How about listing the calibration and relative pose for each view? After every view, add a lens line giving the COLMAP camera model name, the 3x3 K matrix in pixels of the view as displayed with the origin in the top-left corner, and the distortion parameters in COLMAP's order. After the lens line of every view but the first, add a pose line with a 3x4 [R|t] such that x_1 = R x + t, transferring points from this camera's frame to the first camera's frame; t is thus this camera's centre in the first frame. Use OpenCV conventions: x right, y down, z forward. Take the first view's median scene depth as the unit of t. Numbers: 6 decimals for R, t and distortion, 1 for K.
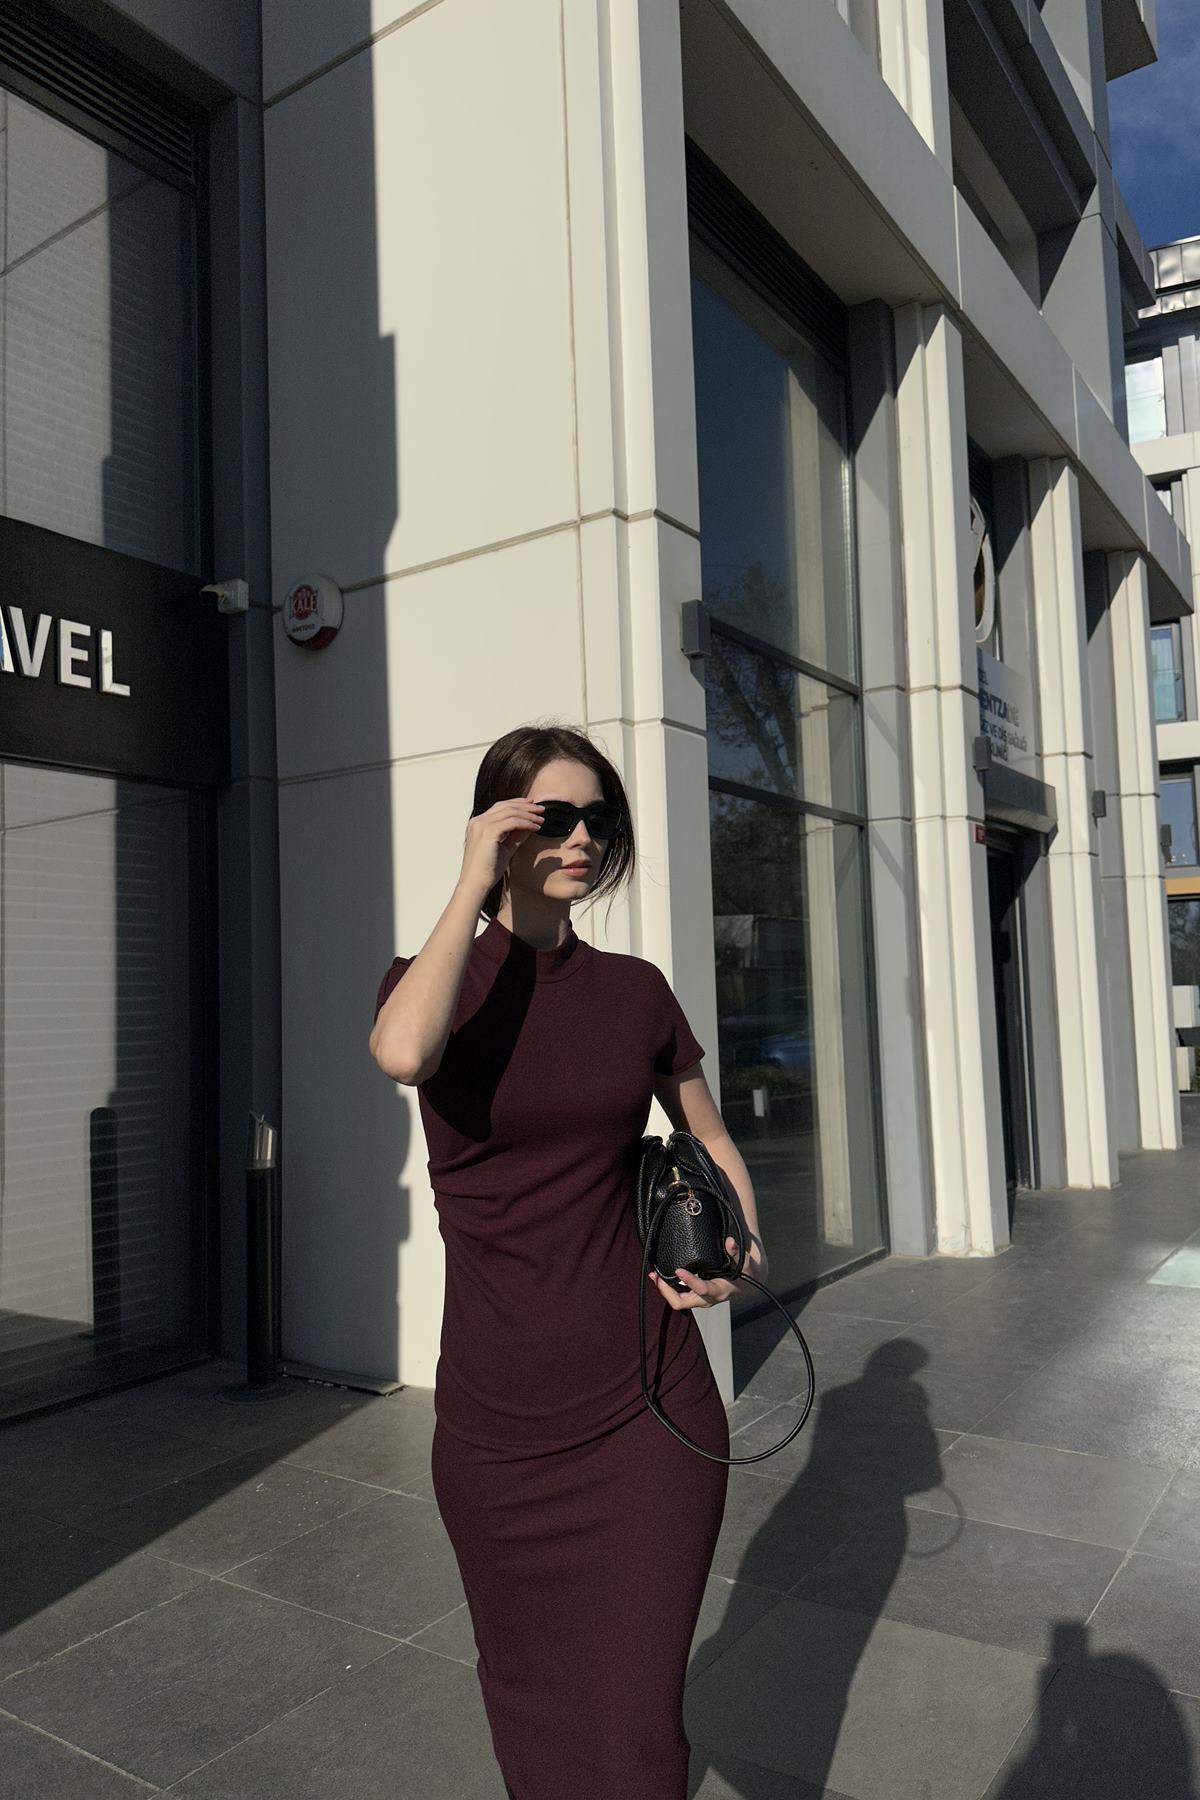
lens RADIAL K [[1276.4, 0, 610.0], [0, 1276.4, 914.1], [0, 0, 1]] dist [0.048104, -0.068067]
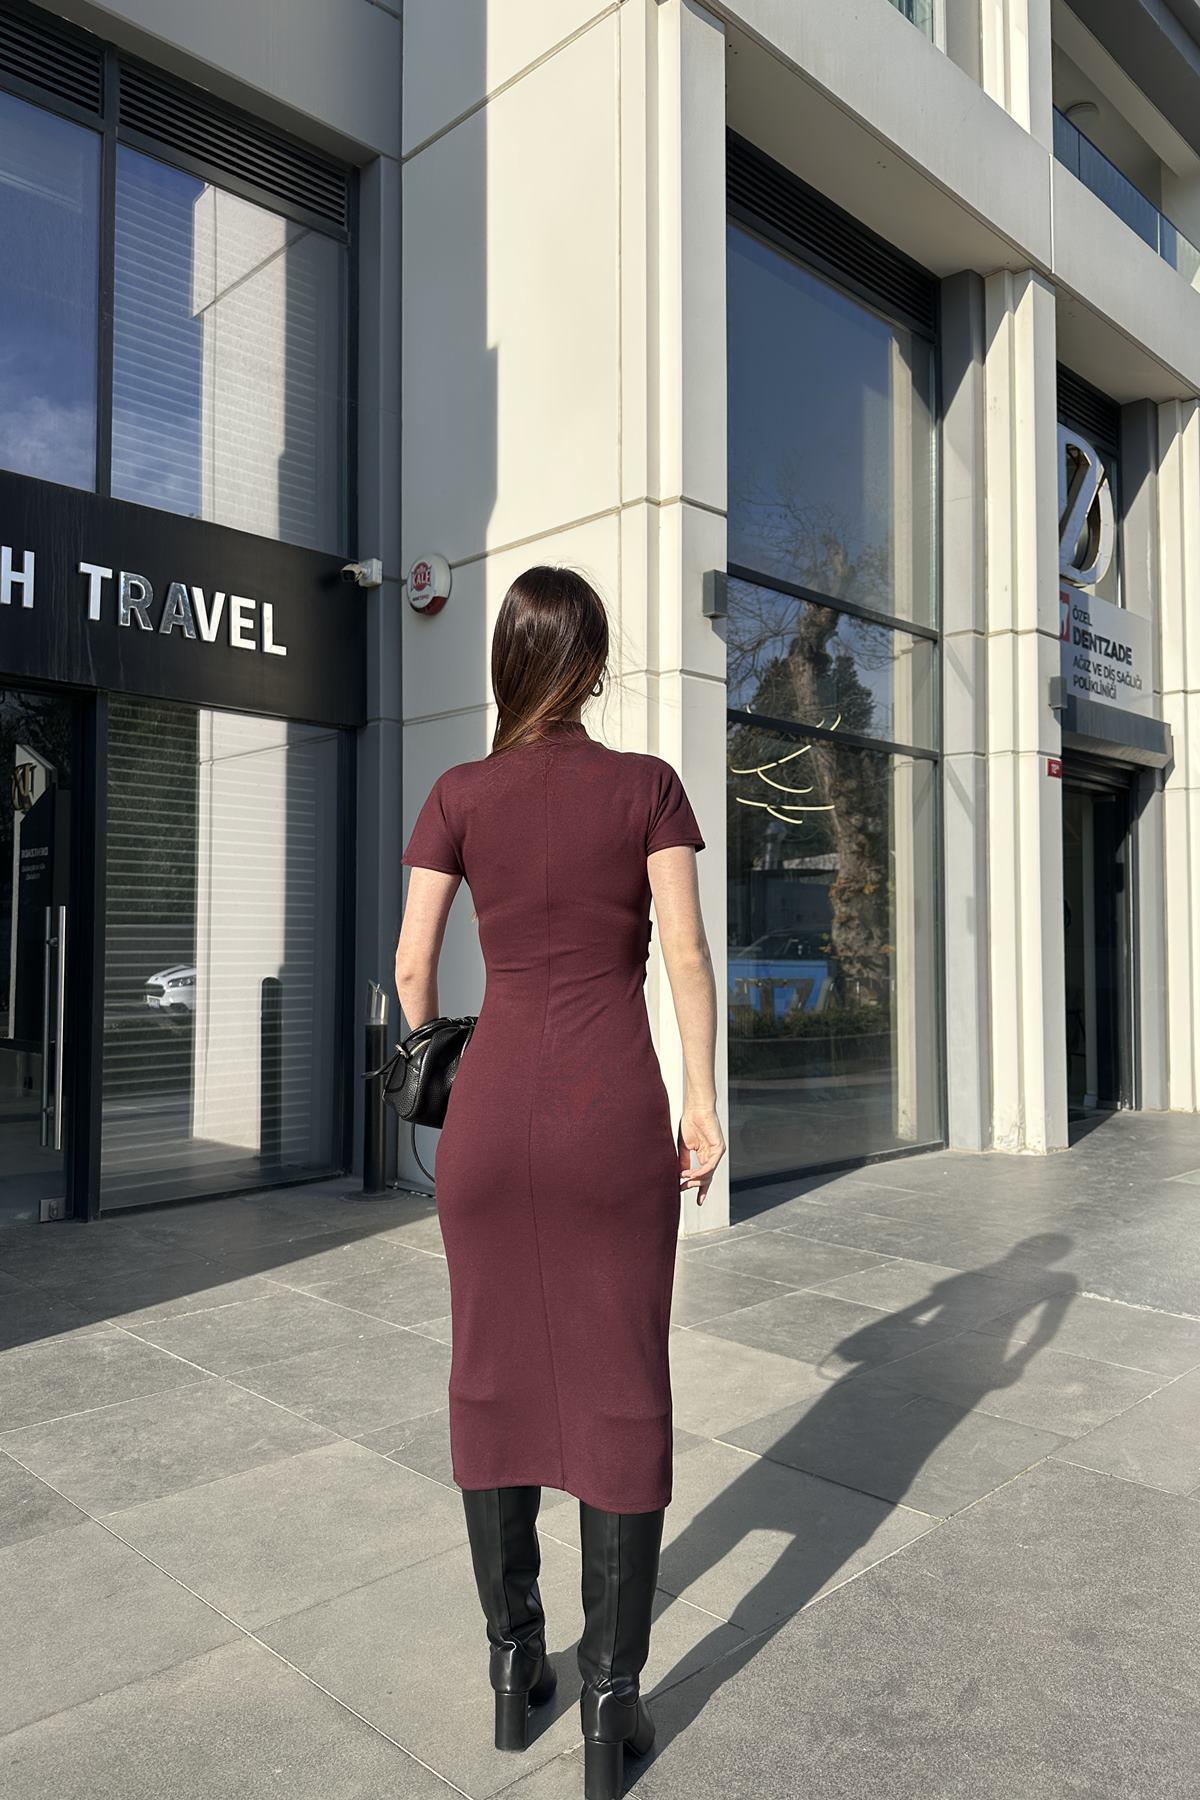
lens RADIAL K [[1274.3, 0, 596.2], [0, 1274.3, 894.2], [0, 0, 1]] dist [0.094495, -0.145134]
pose [[0.980040, 0.024109, -0.197332, 0.174984], [-0.017893, 0.999288, 0.033222, 0.019199], [0.197992, -0.029028, 0.979774, -0.186868]]
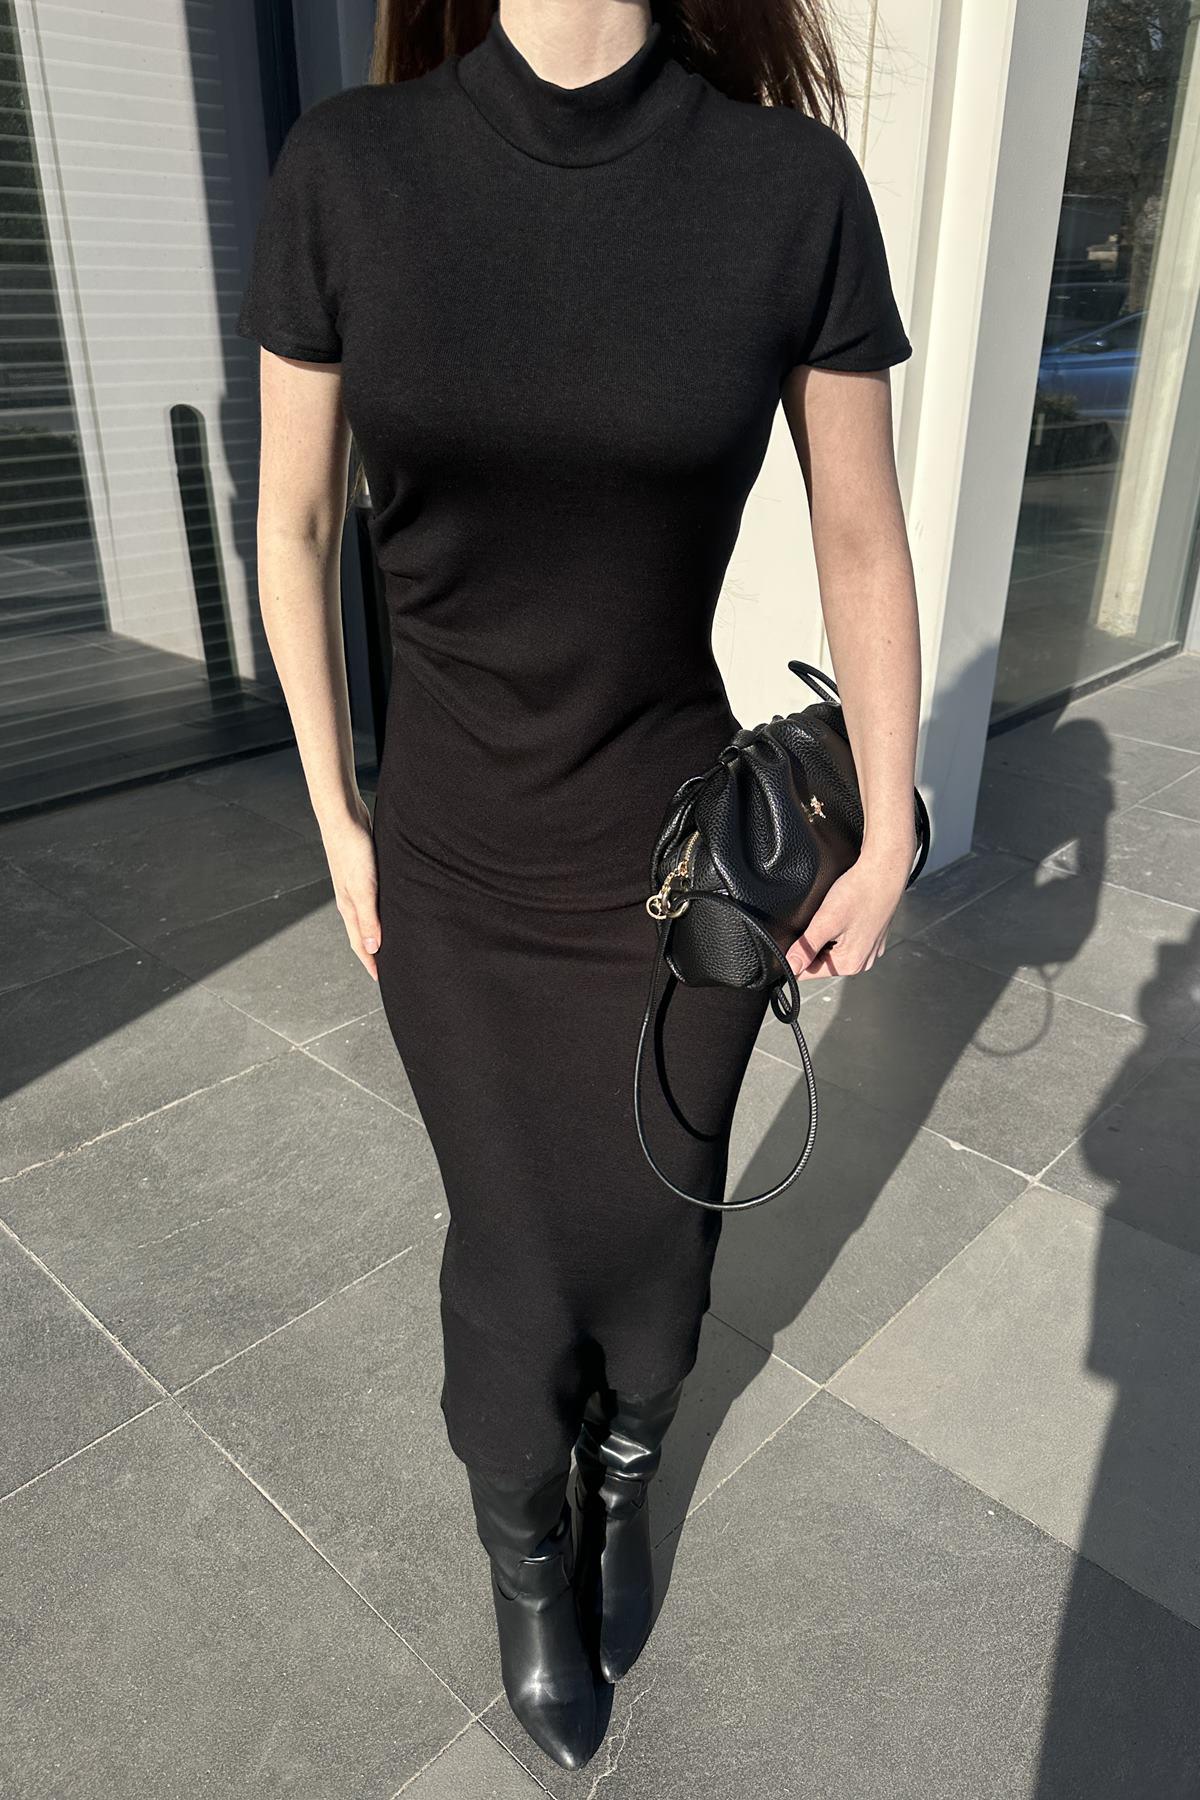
lens RADIAL K [[1268.1, 0, 614.8], [0, 1268.1, 879.7], [0, 0, 1]] dist [0.173519, -0.286642]
pose [[0.986227, 0.101789, -0.130368, -0.010404], [-0.027448, 0.877996, 0.477880, 0.021430], [0.163106, -0.467719, 0.868697, 0.236536]]
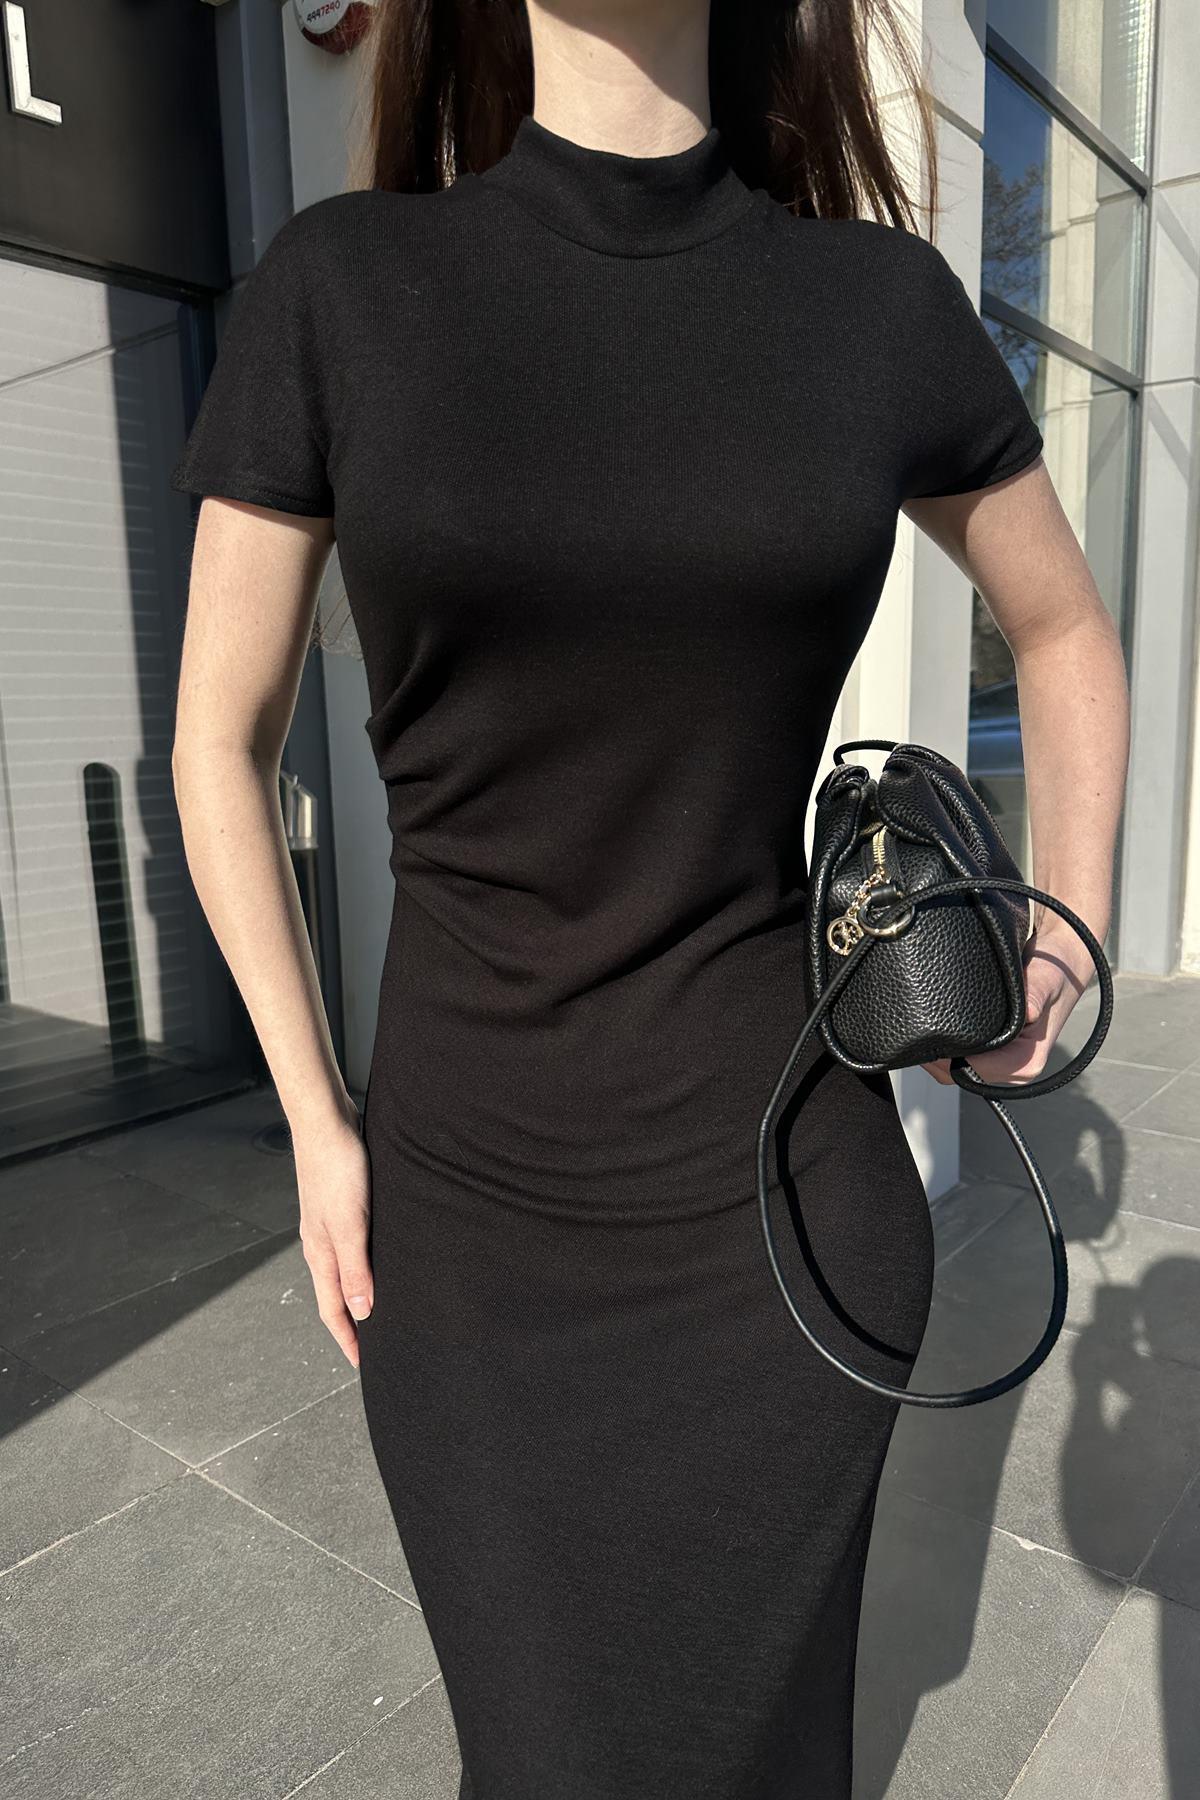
lens RADIAL K [[1276.4, 0, 610.0], [0, 1276.4, 914.1], [0, 0, 1]] dist [0.048104, -0.068067]
pose [[0.995911, 0.024538, -0.086941, -0.031271], [-0.003125, 0.971185, 0.238307, 0.057253], [0.090283, -0.237061, 0.967291, 0.285462]]
